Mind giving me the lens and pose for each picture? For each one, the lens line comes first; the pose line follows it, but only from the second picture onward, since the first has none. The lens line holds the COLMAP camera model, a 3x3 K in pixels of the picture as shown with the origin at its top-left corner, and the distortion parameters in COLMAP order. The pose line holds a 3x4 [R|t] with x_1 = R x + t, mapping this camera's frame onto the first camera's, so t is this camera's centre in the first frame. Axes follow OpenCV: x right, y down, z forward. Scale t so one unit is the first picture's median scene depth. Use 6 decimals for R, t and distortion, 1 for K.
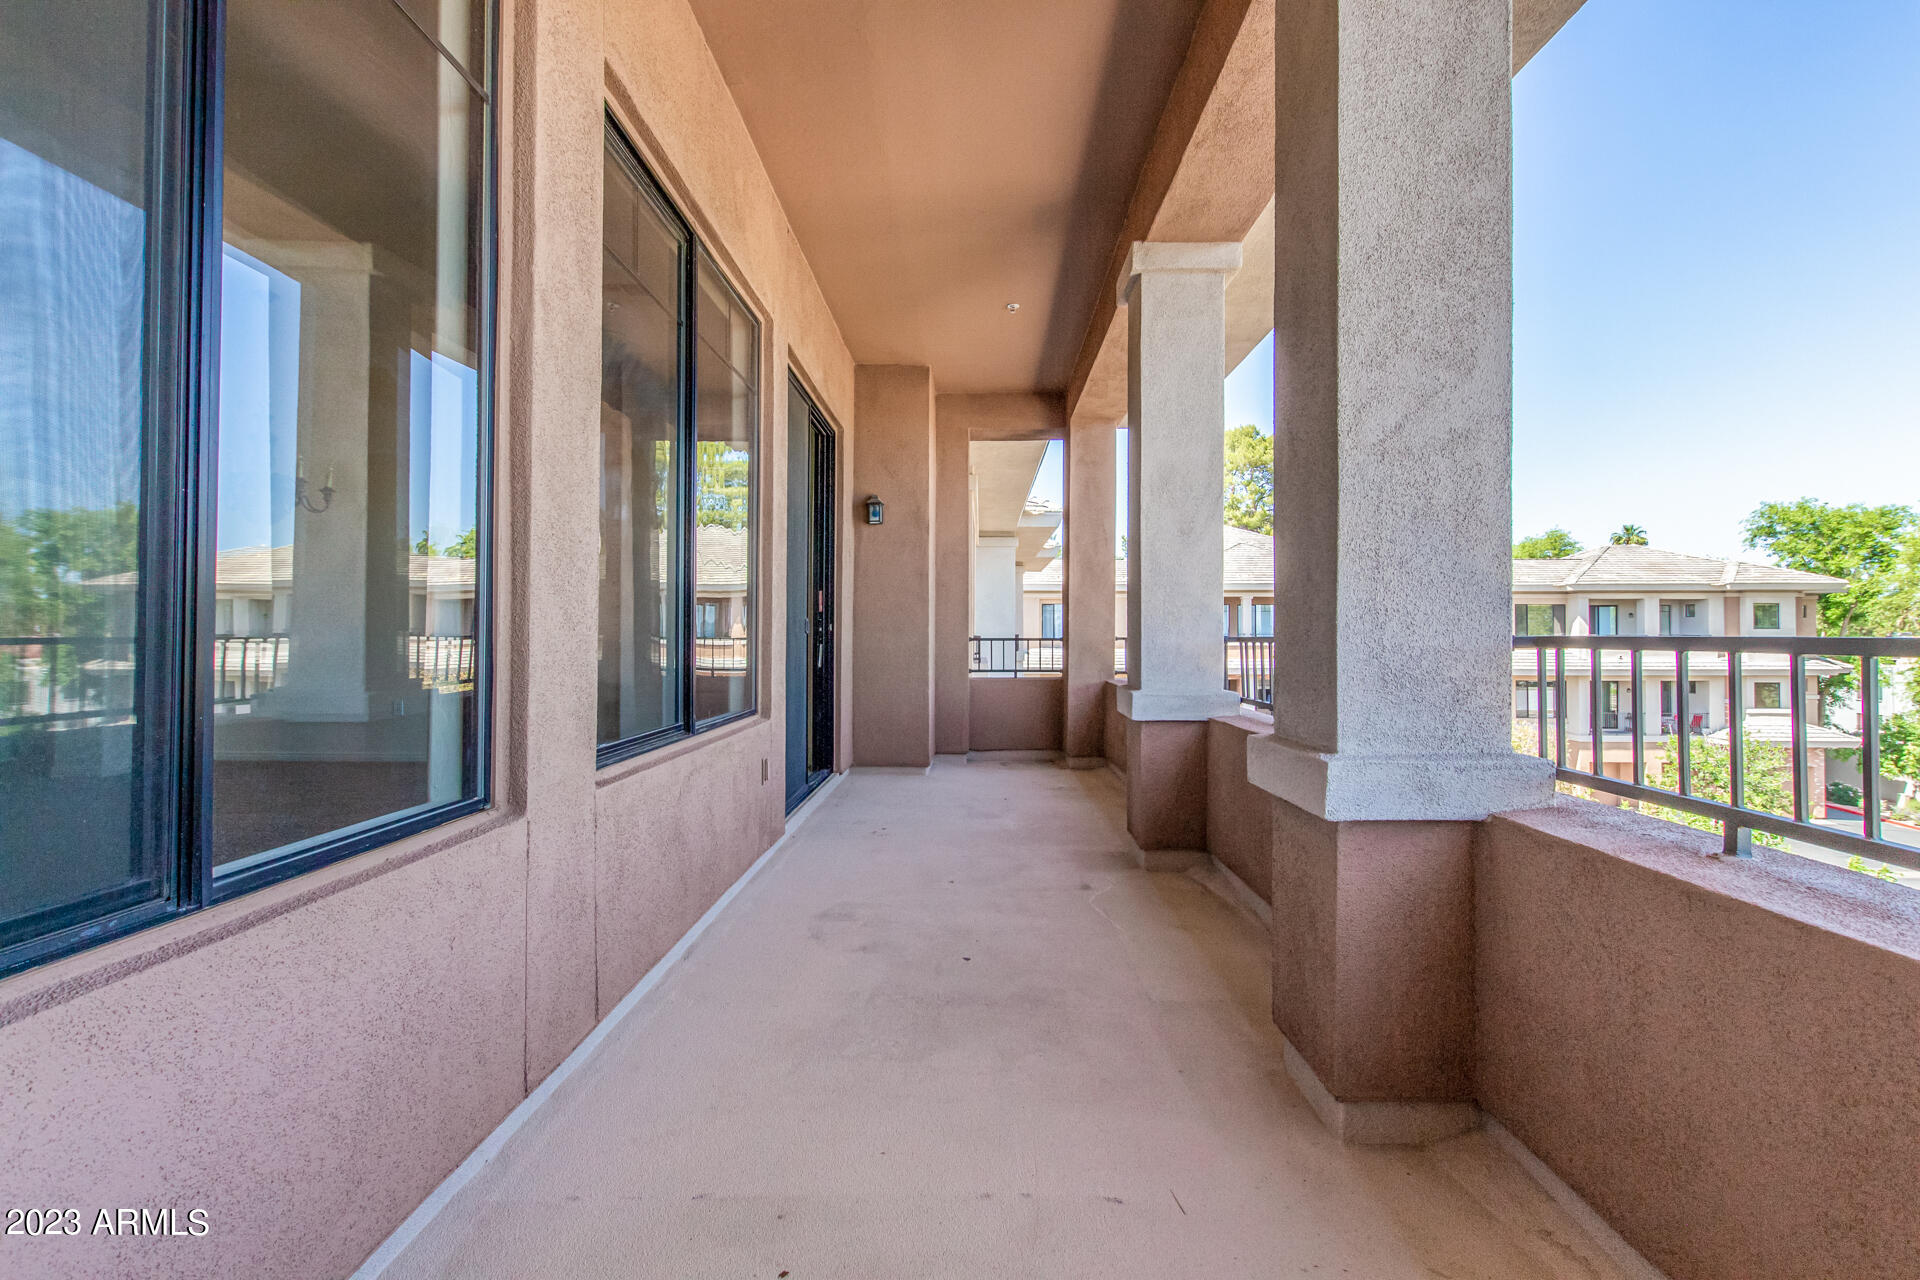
lens RADIAL K [[905.1, 0, 952.1], [0, 905.1, 598.9], [0, 0, 1]] dist [0.003185, -0.000130]
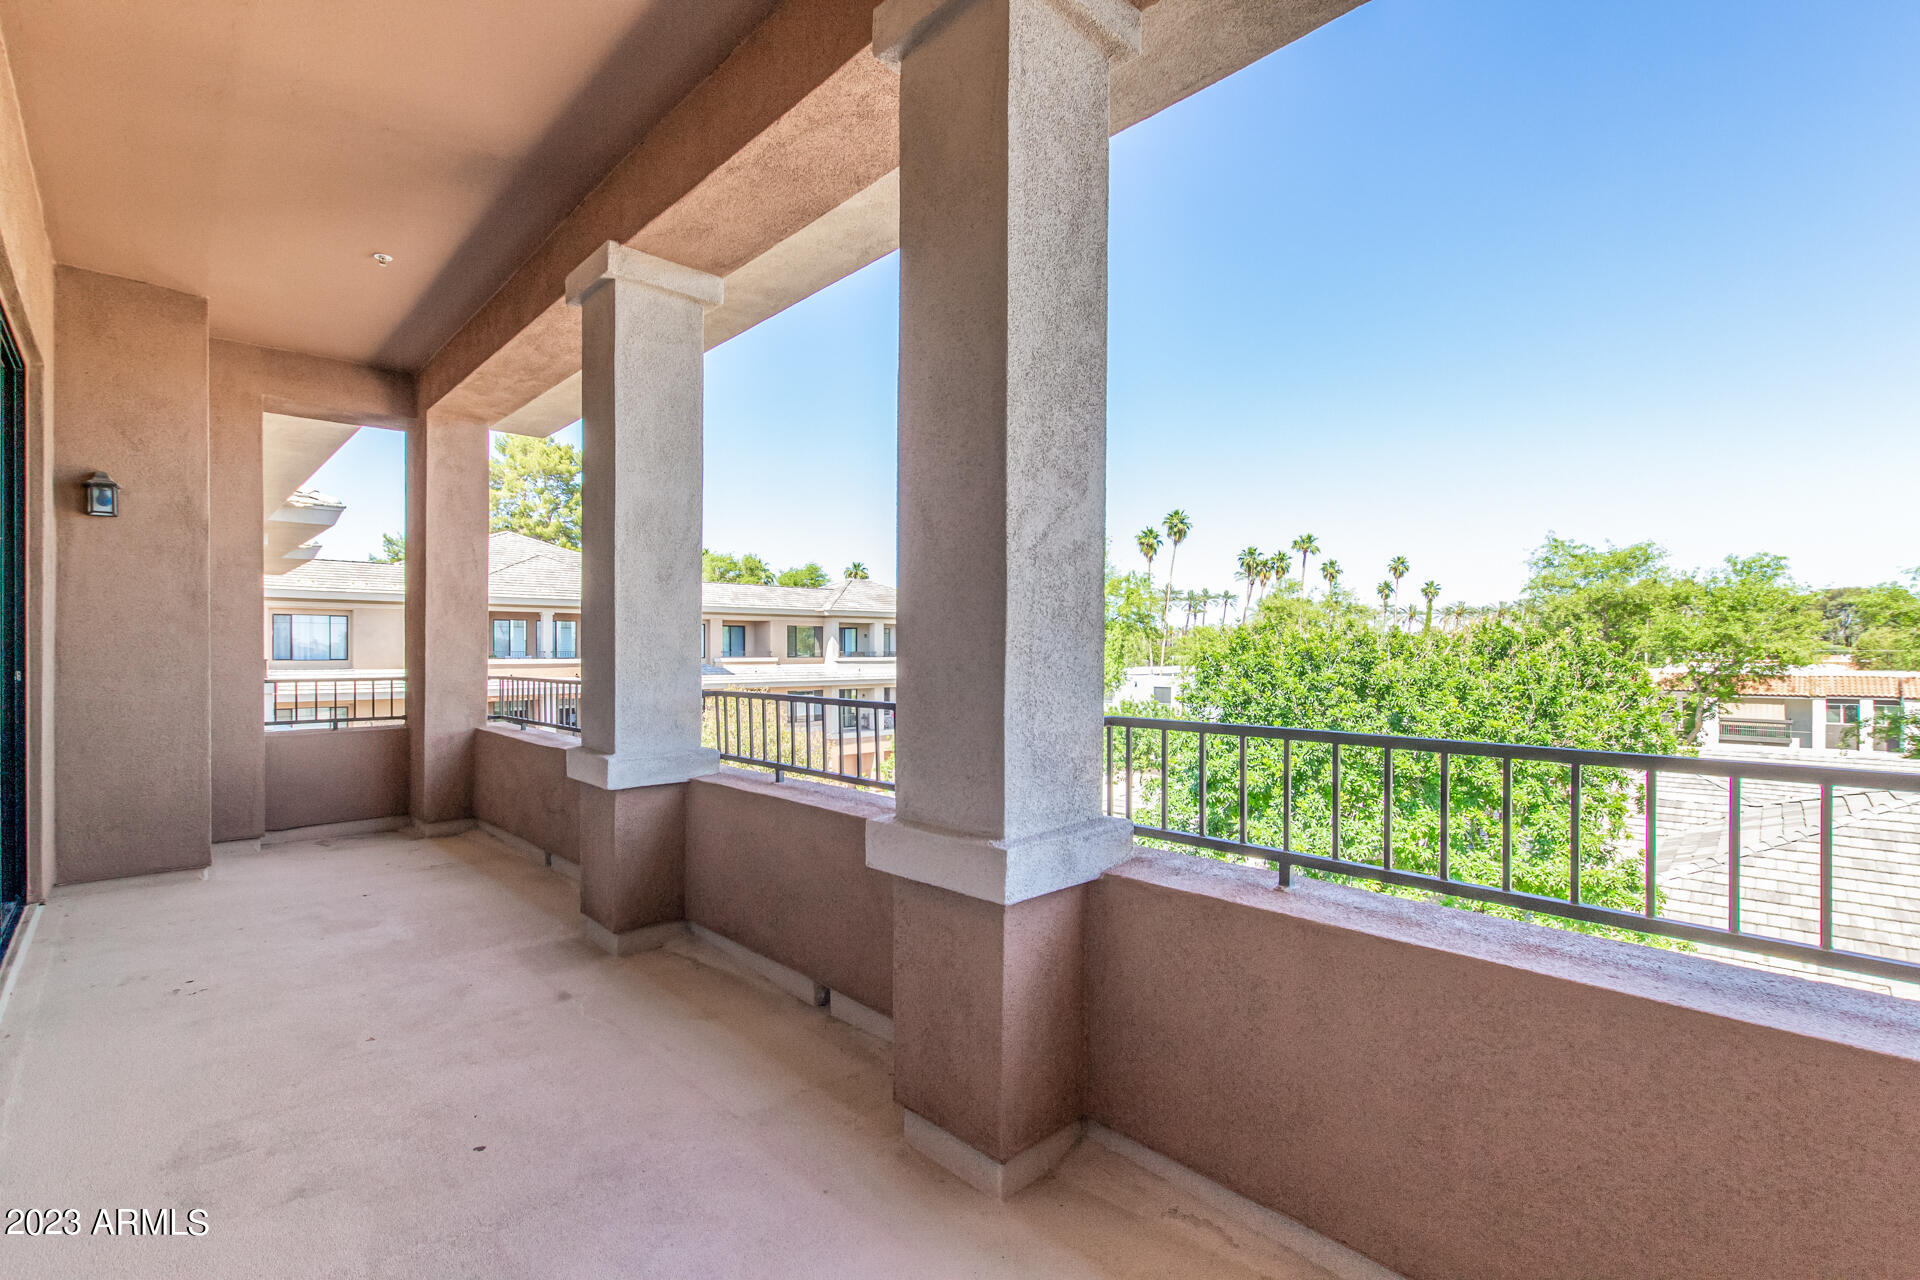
lens RADIAL K [[889.1, 0, 959.5], [0, 889.1, 632.4], [0, 0, 1]] dist [0.004873, -0.000939]
pose [[0.705768, 0.010113, 0.708370, -0.165102], [-0.029195, 0.999464, 0.014820, -0.039798], [-0.707841, -0.031140, 0.705685, 0.144373]]
